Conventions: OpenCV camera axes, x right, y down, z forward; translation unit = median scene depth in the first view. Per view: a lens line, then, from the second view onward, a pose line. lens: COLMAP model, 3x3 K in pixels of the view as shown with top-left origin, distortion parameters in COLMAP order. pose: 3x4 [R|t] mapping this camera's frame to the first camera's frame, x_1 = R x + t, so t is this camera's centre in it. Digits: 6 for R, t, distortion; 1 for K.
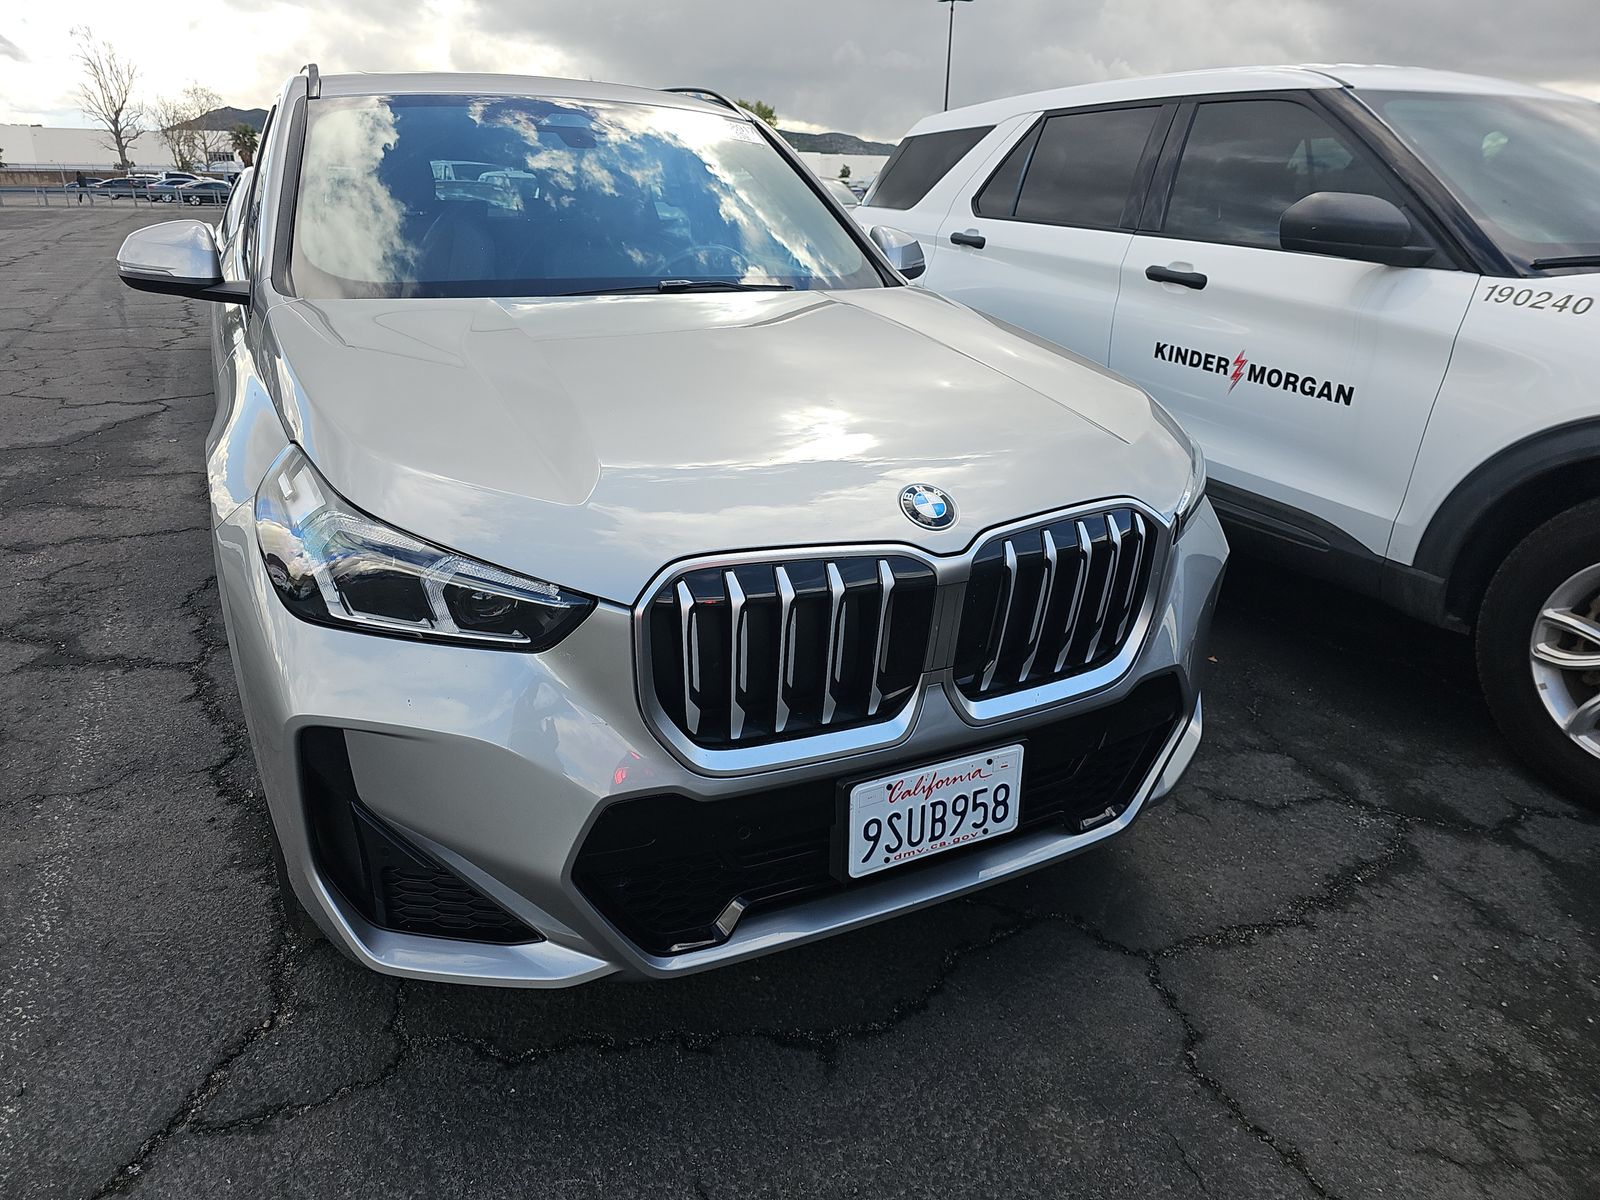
lens RADIAL K [[1063.3, 0, 800.0], [0, 1063.3, 600.0], [0, 0, 1]] dist [0.039824, -0.039566]
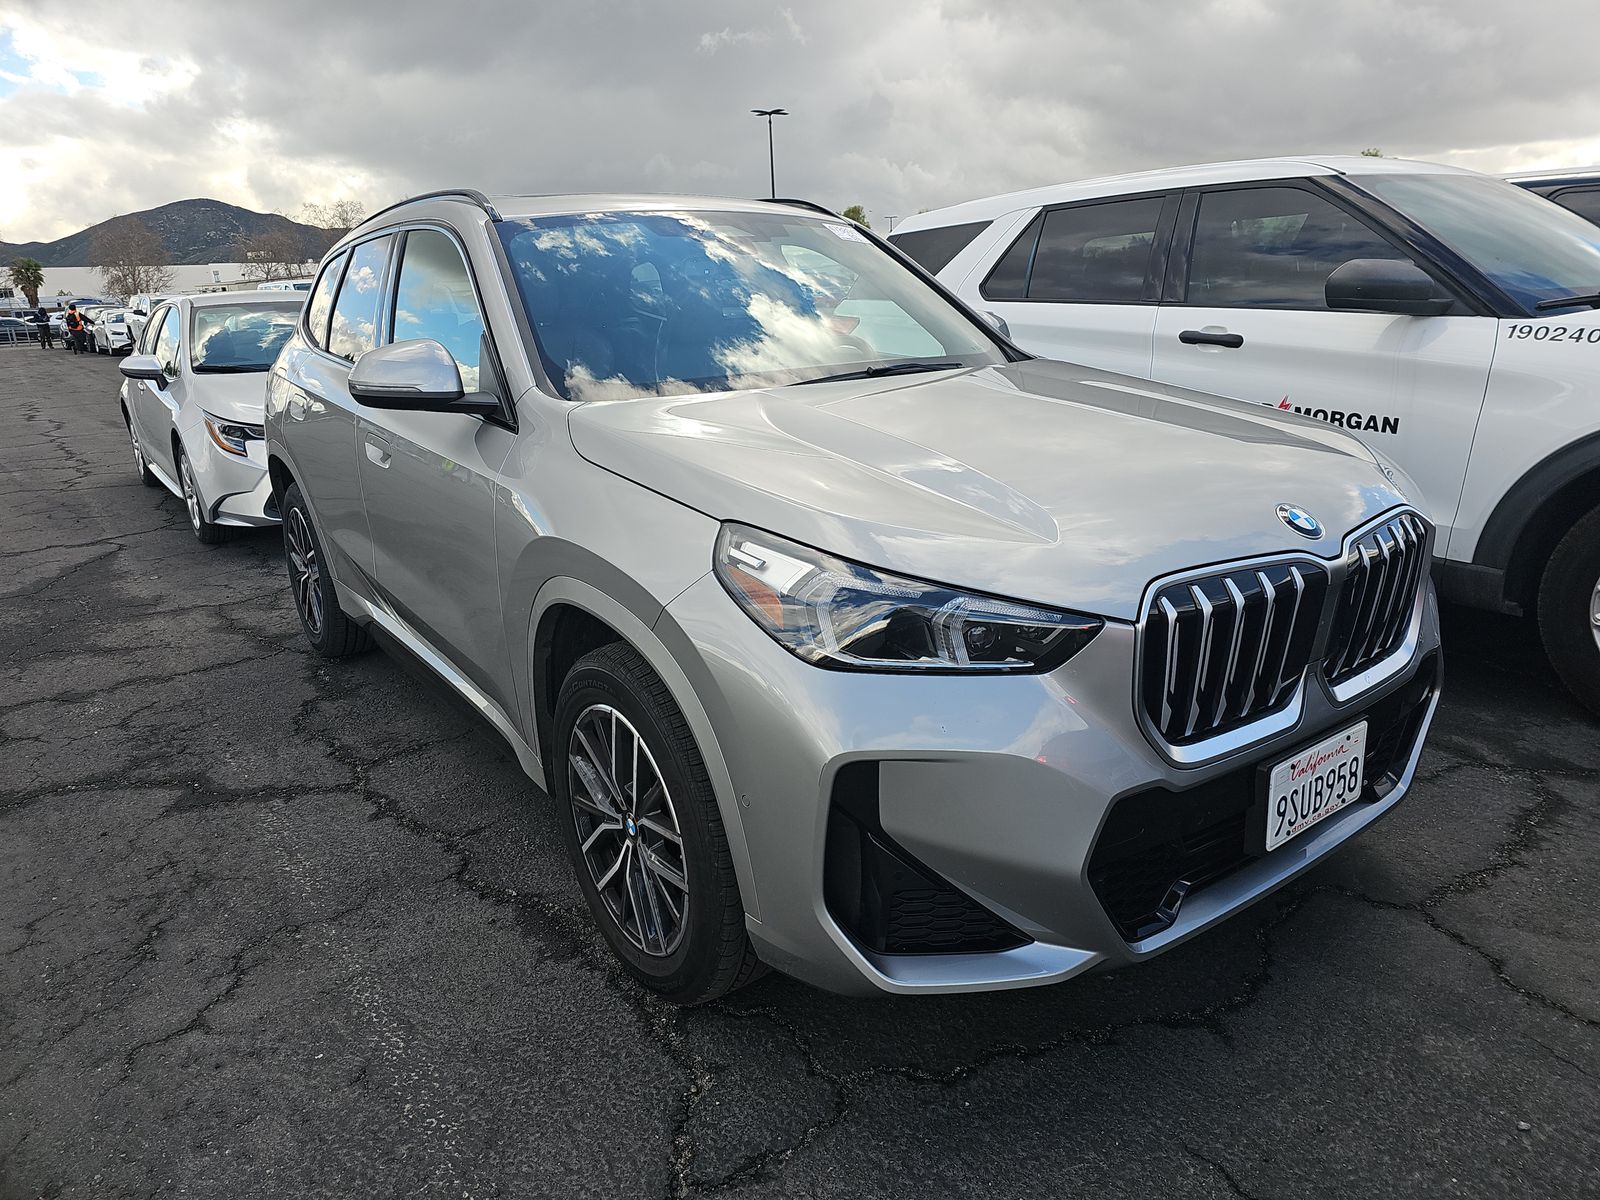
lens RADIAL K [[1063.3, 0, 800.0], [0, 1063.3, 600.0], [0, 0, 1]] dist [0.039824, -0.039566]
pose [[0.982252, -0.099911, 0.158744, -0.387321], [0.112852, 0.990800, -0.074694, 0.015204], [-0.149821, 0.091283, 0.984490, -0.049391]]
